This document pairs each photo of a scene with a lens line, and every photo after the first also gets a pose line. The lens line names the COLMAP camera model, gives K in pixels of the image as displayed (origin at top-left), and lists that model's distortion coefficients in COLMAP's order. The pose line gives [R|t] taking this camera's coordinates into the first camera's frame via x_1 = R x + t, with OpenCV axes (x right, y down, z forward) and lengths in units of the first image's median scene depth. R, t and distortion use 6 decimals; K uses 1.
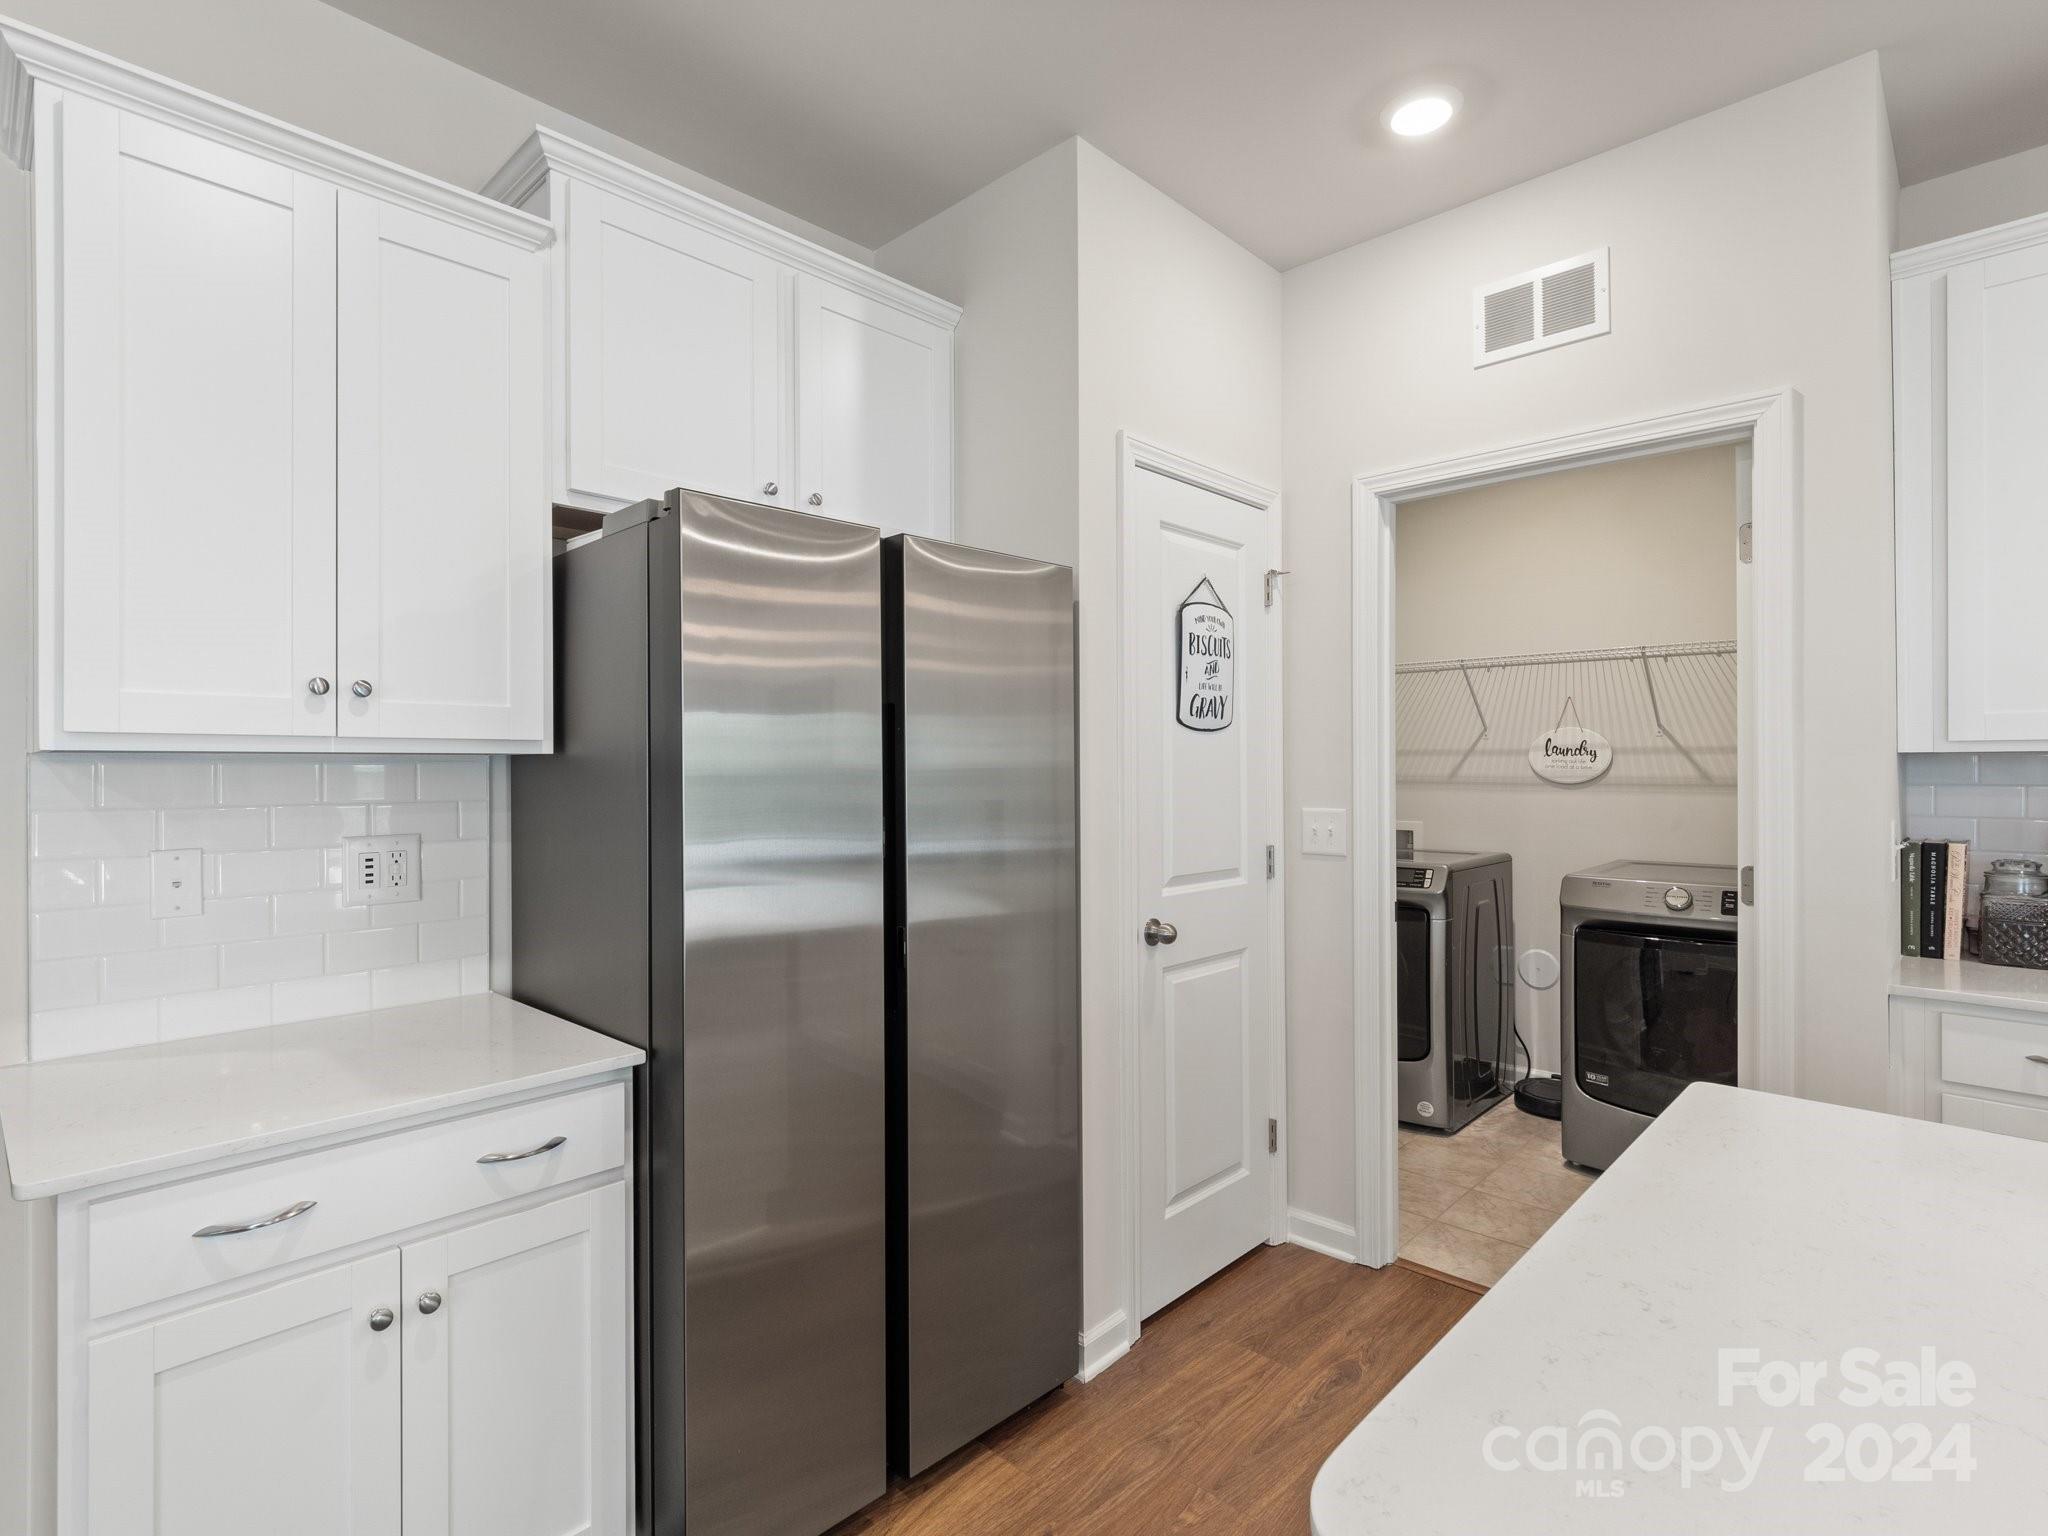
lens RADIAL K [[1002.2, 0, 1007.5], [0, 1002.2, 767.2], [0, 0, 1]] dist [0.003240, 0.000096]
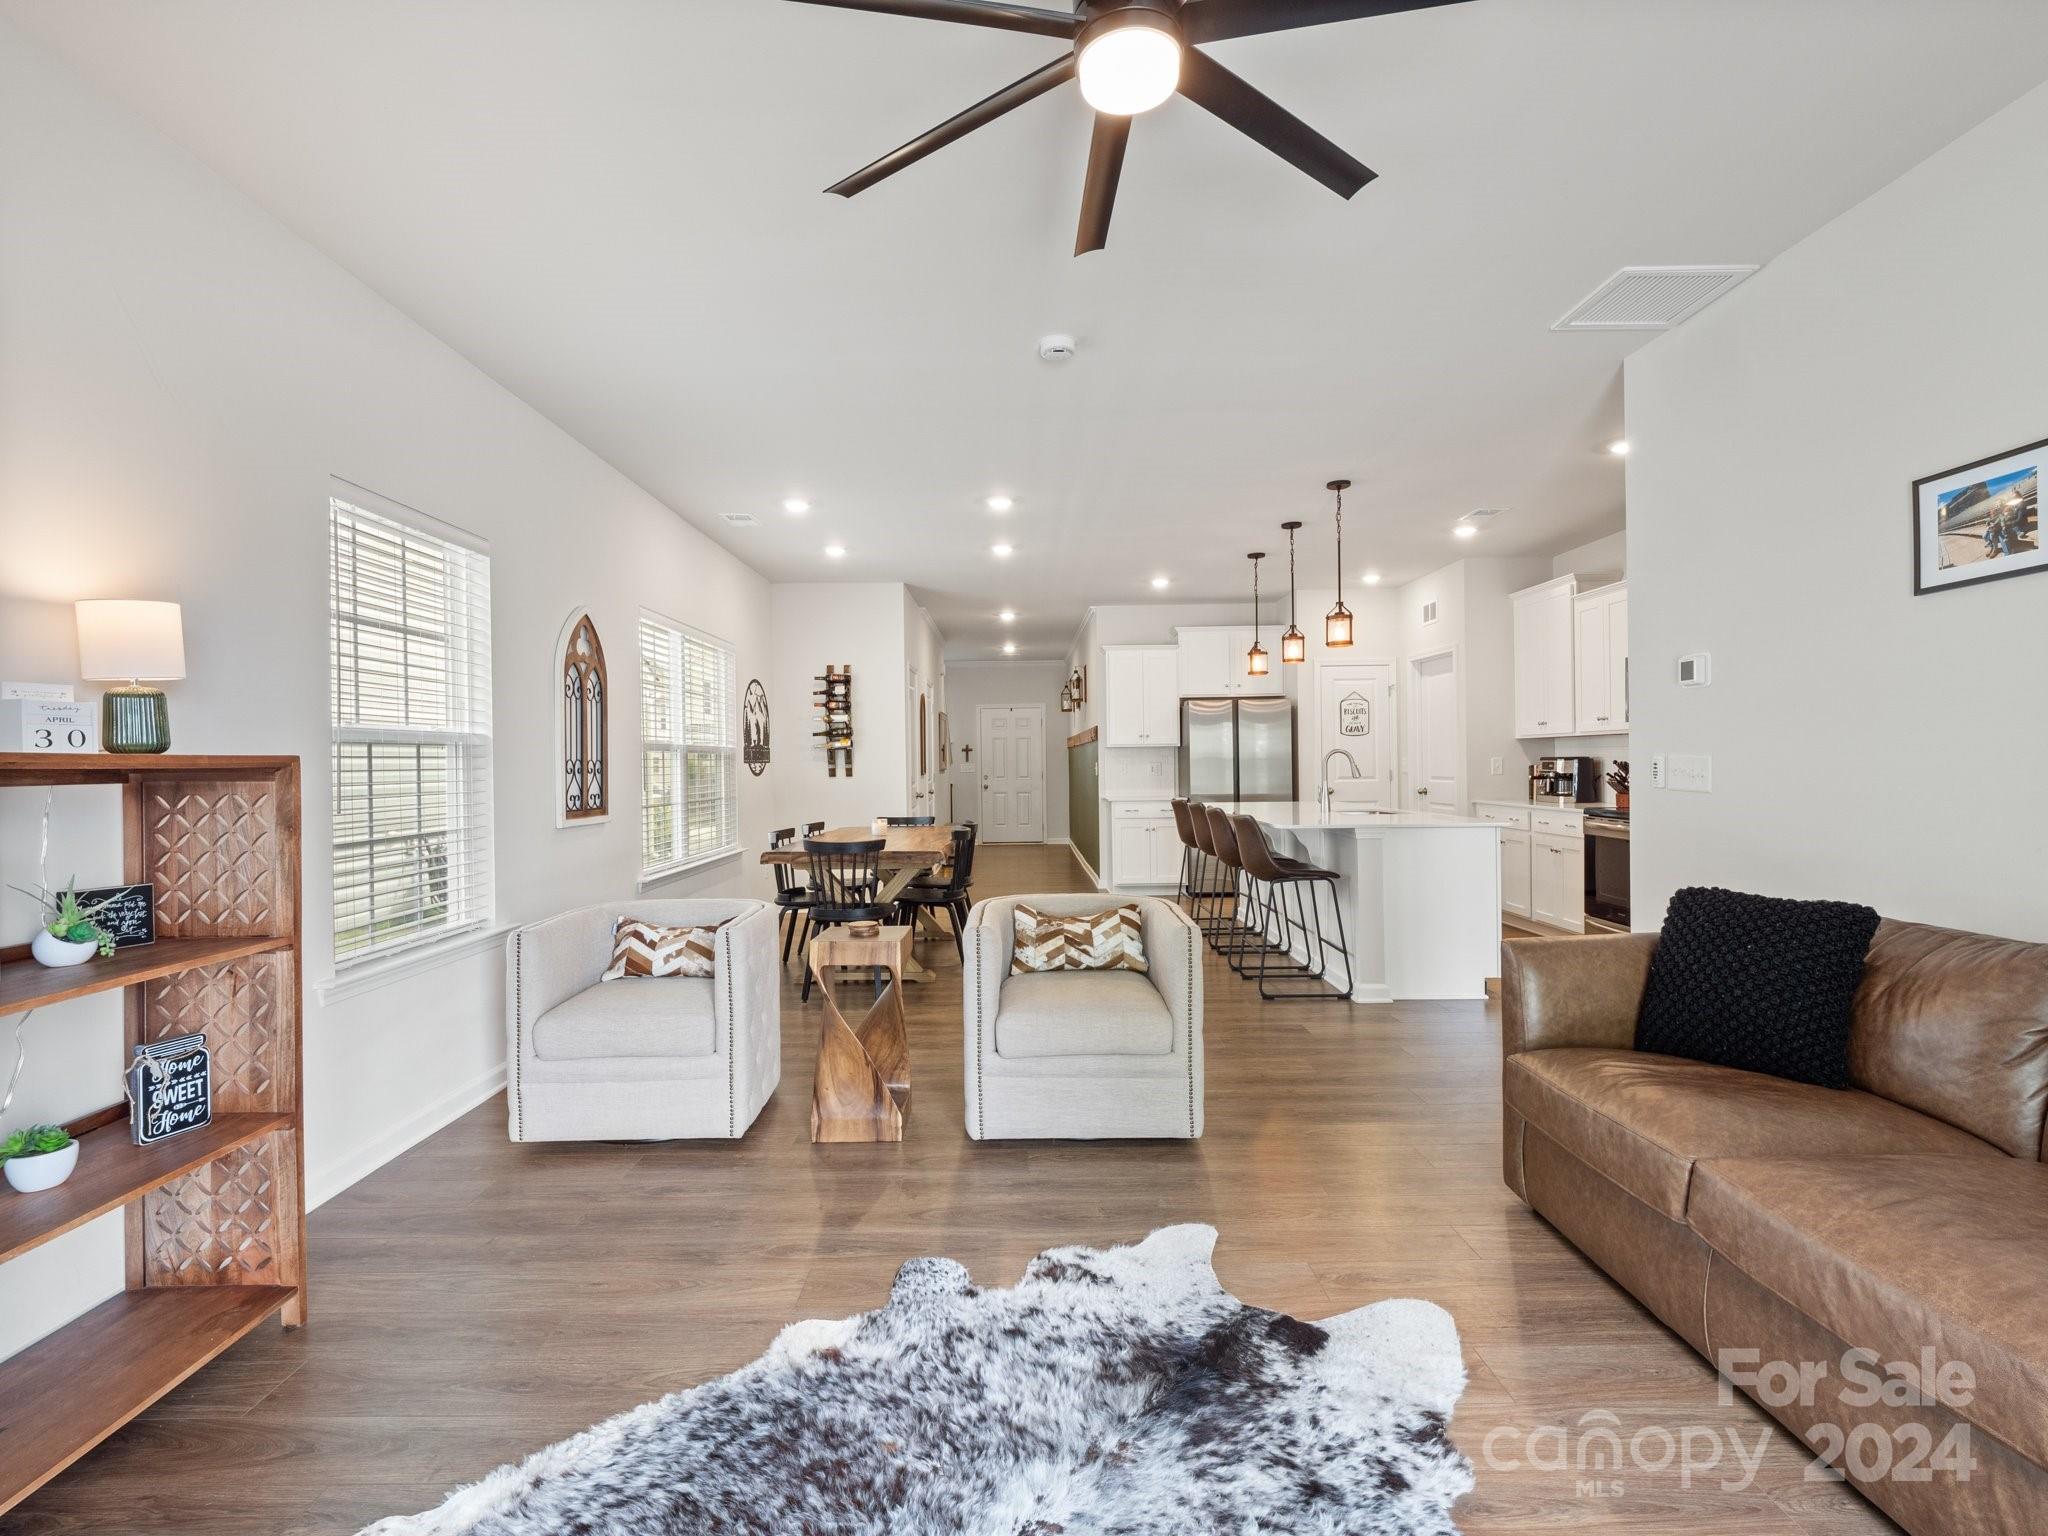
lens RADIAL K [[1002.2, 0, 1007.5], [0, 1002.2, 767.2], [0, 0, 1]] dist [0.003240, 0.000096]
pose [[0.693046, -0.000149, -0.720894, 2.104472], [0.007418, 0.999949, 0.006925, 0.043393], [0.720856, -0.010147, 0.693011, -2.555181]]
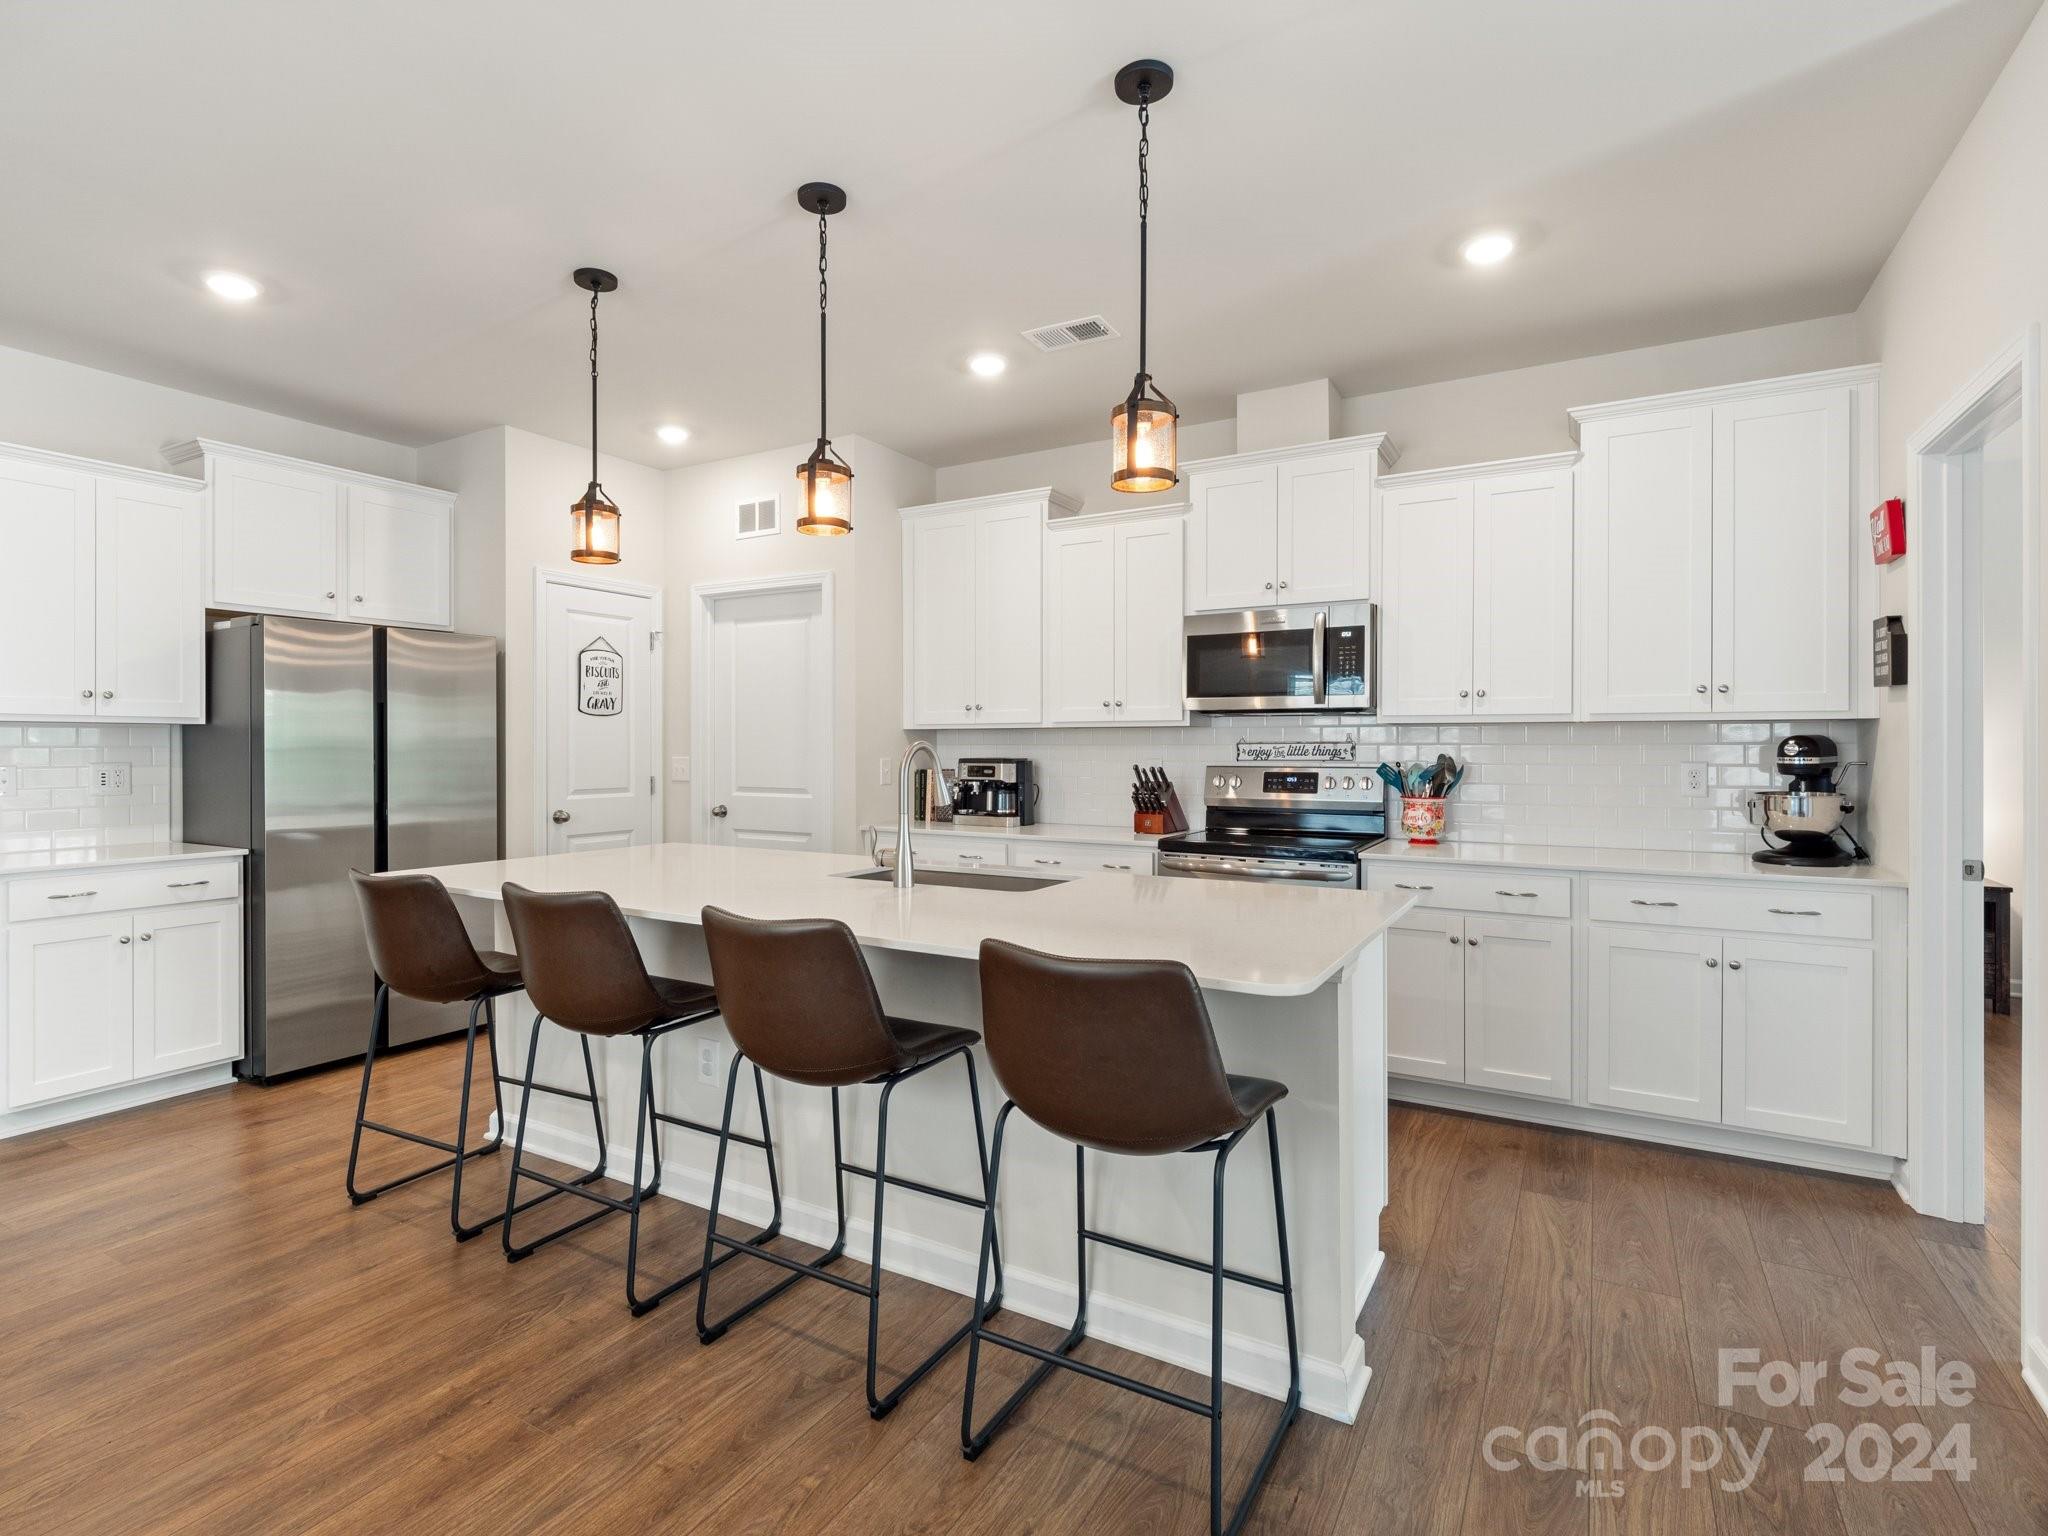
lens RADIAL K [[991.3, 0, 1013.6], [0, 991.3, 748.5], [0, 0, 1]] dist [-0.000470, 0.000498]
pose [[0.971043, 0.003259, 0.238882, 0.584611], [-0.004015, 0.999988, 0.002678, 0.021659], [-0.238871, -0.003560, 0.971045, -1.196839]]
